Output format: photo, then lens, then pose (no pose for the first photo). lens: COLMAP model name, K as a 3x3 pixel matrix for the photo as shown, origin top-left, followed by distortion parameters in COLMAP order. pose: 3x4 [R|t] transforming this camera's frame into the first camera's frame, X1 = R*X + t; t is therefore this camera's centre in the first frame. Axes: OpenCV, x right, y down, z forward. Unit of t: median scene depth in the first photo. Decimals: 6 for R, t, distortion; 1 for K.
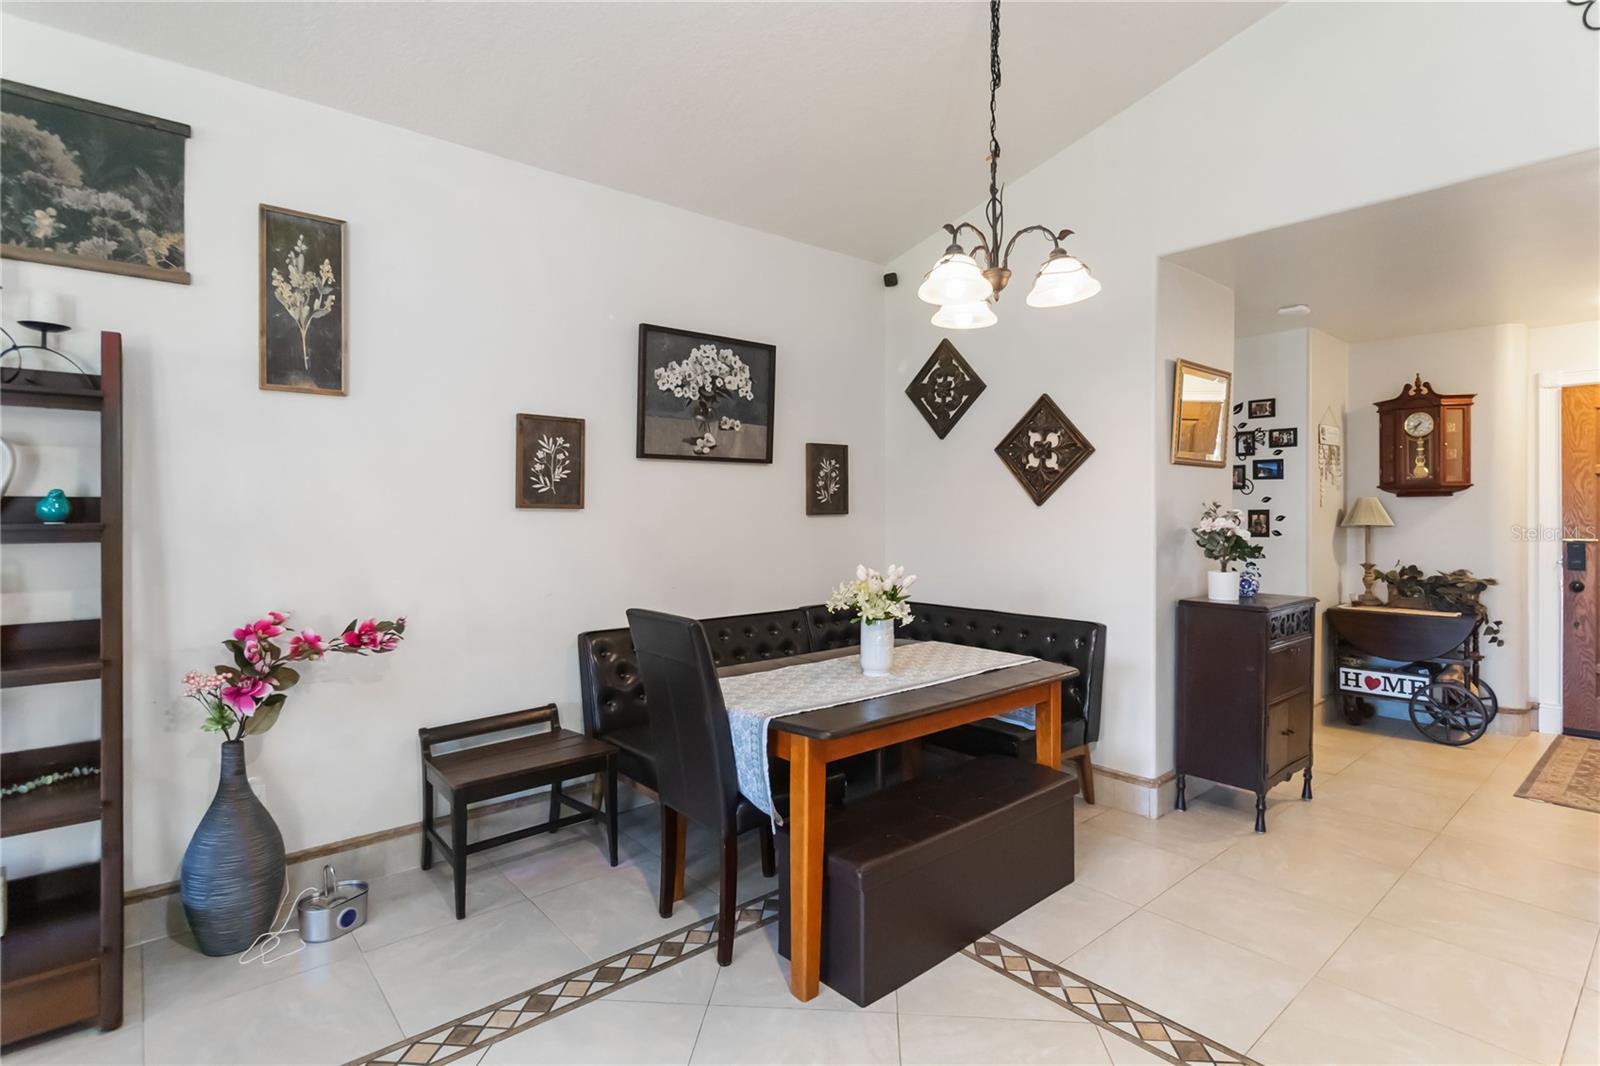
lens RADIAL K [[789.0, 0, 805.6], [0, 789.0, 514.2], [0, 0, 1]] dist [0.000801, -0.000732]
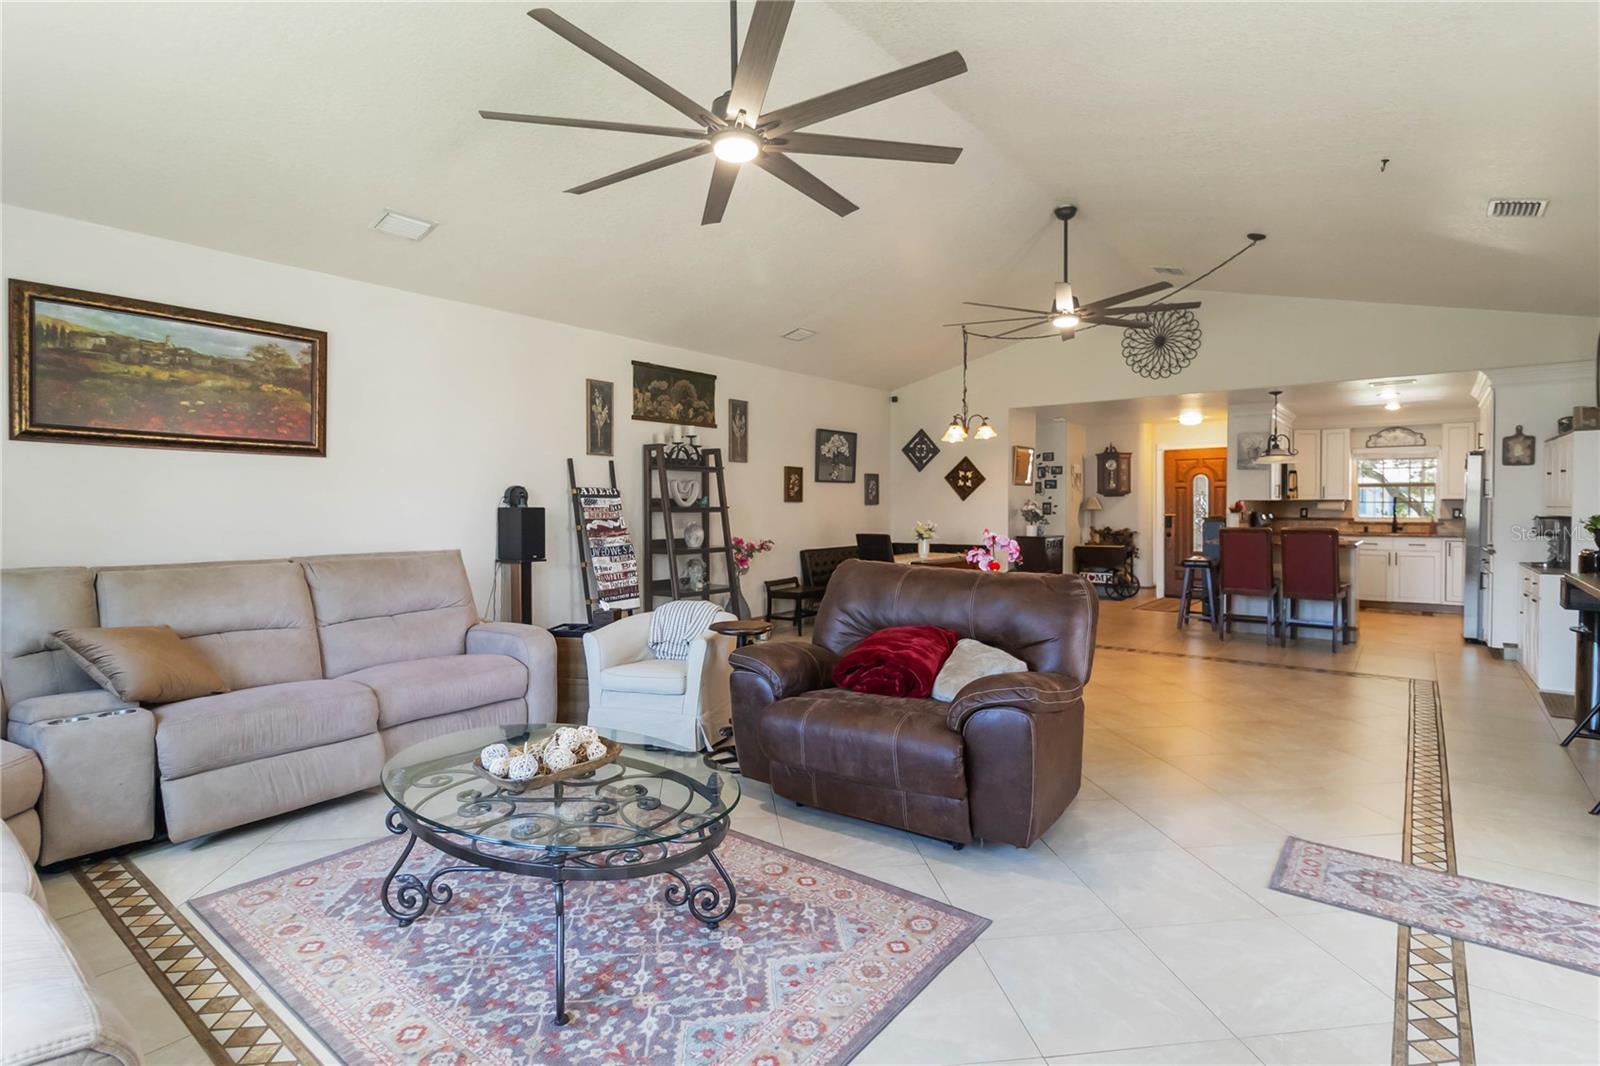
lens RADIAL K [[789.0, 0, 807.3], [0, 789.0, 517.4], [0, 0, 1]] dist [0.000801, -0.000732]
pose [[0.979550, -0.004971, 0.201140, -0.581760], [0.002691, 0.999929, 0.011610, 0.009642], [-0.201184, -0.010831, 0.979494, -1.134513]]
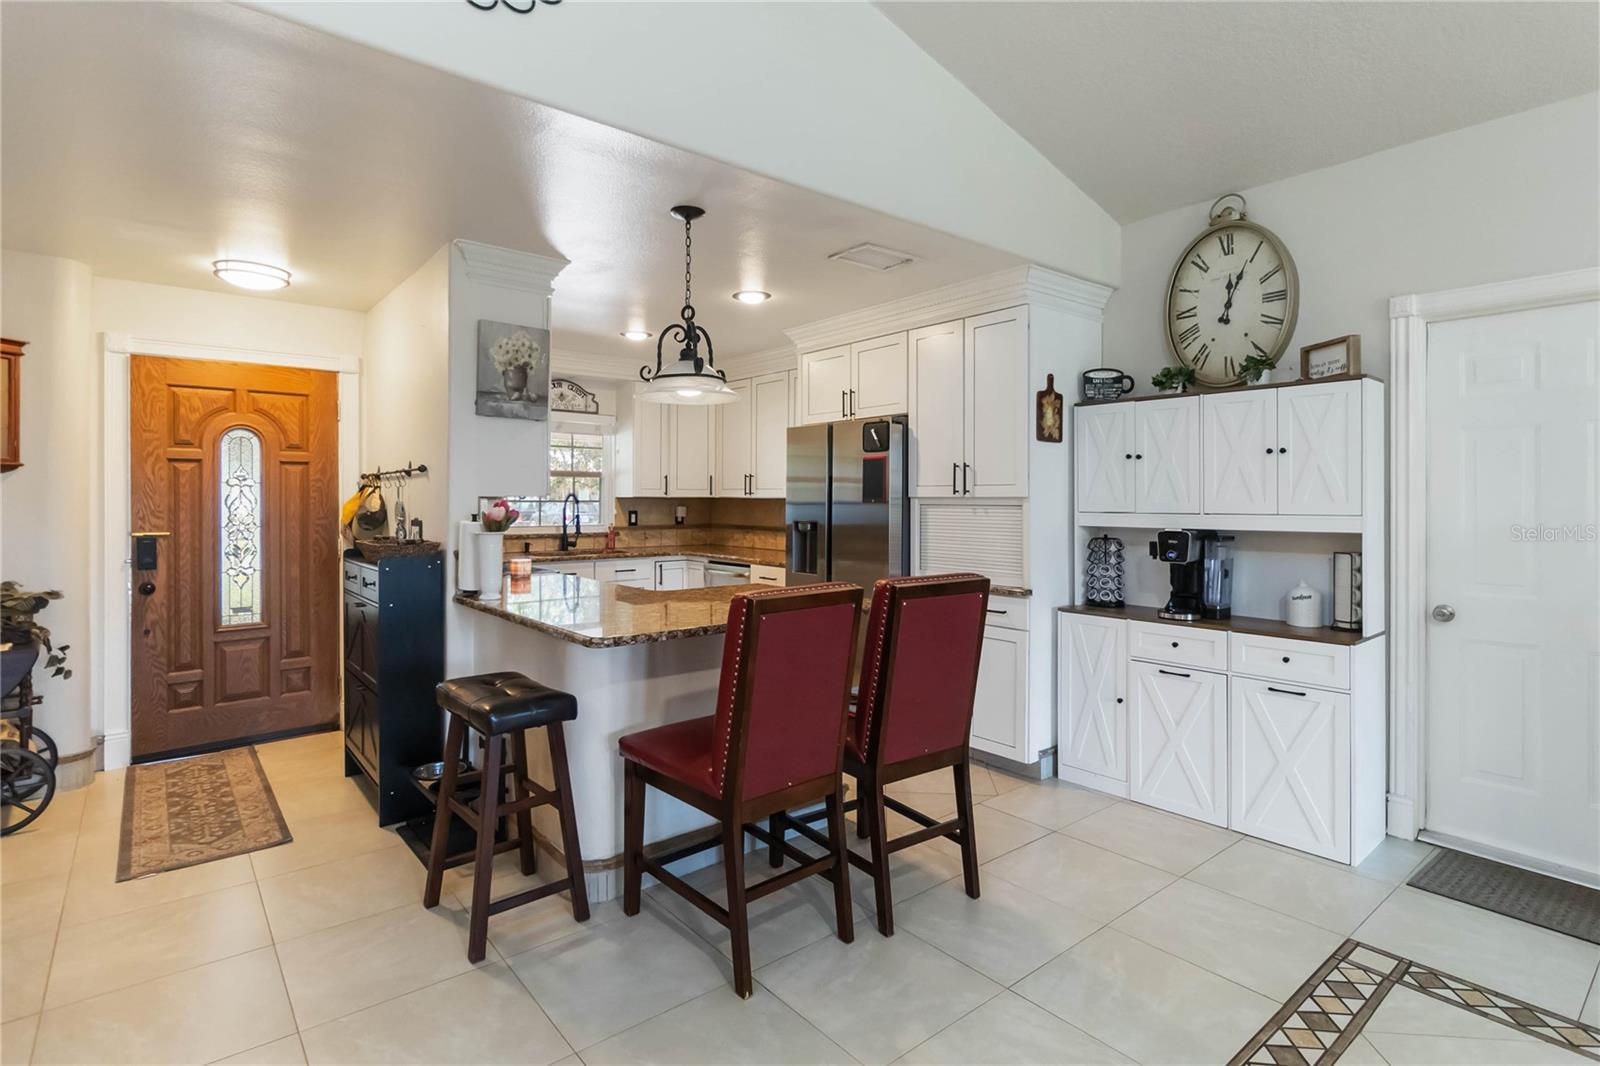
lens RADIAL K [[789.0, 0, 793.3], [0, 789.0, 497.7], [0, 0, 1]] dist [0.000801, -0.000732]
pose [[0.024736, 0.004664, 0.999683, 0.135009], [0.001592, 0.999988, -0.004705, -0.002147], [-0.999693, 0.001708, 0.024728, 0.277977]]
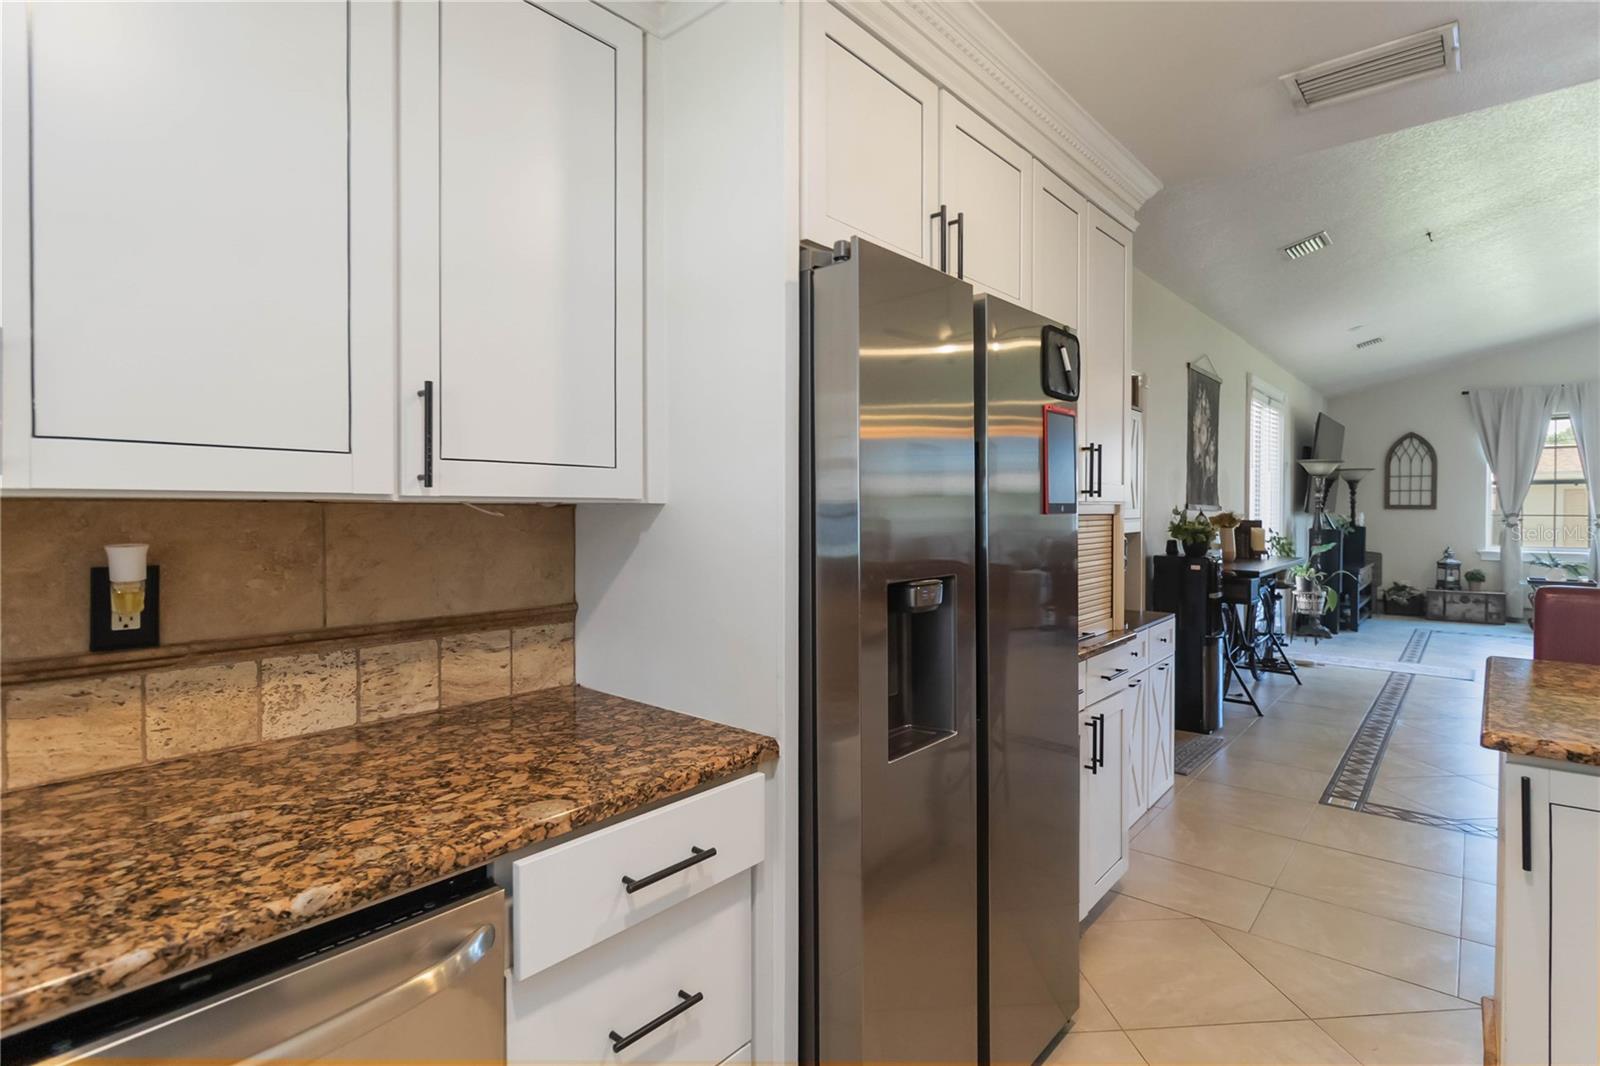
lens RADIAL K [[789.0, 0, 806.8], [0, 789.0, 521.0], [0, 0, 1]] dist [0.000801, -0.000732]
pose [[-0.987268, 0.006502, -0.158933, 1.297133], [0.003388, 0.999797, 0.019858, -0.005012], [0.159030, 0.019066, -0.987090, 0.603770]]
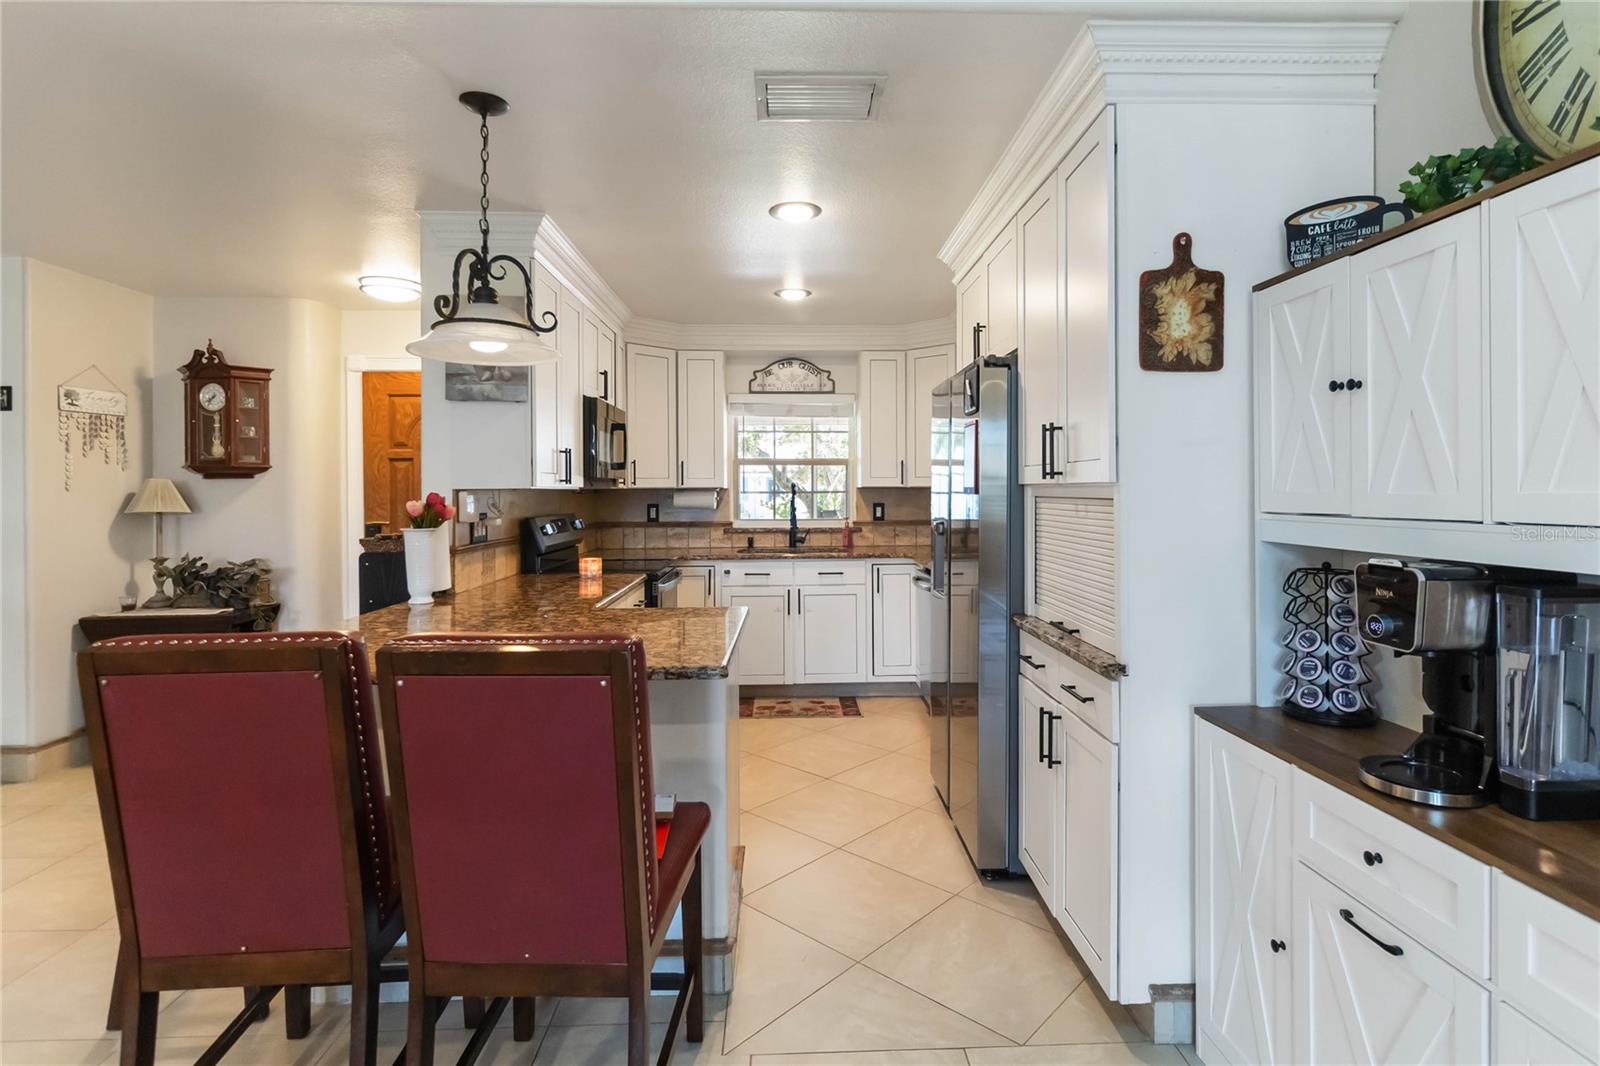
lens RADIAL K [[789.0, 0, 819.1], [0, 789.0, 493.9], [0, 0, 1]] dist [0.000801, -0.000732]
pose [[0.615268, -0.004969, 0.788302, 0.537757], [0.007051, 0.999975, 0.000800, -0.001606], [-0.788287, 0.005066, 0.615287, -0.083003]]
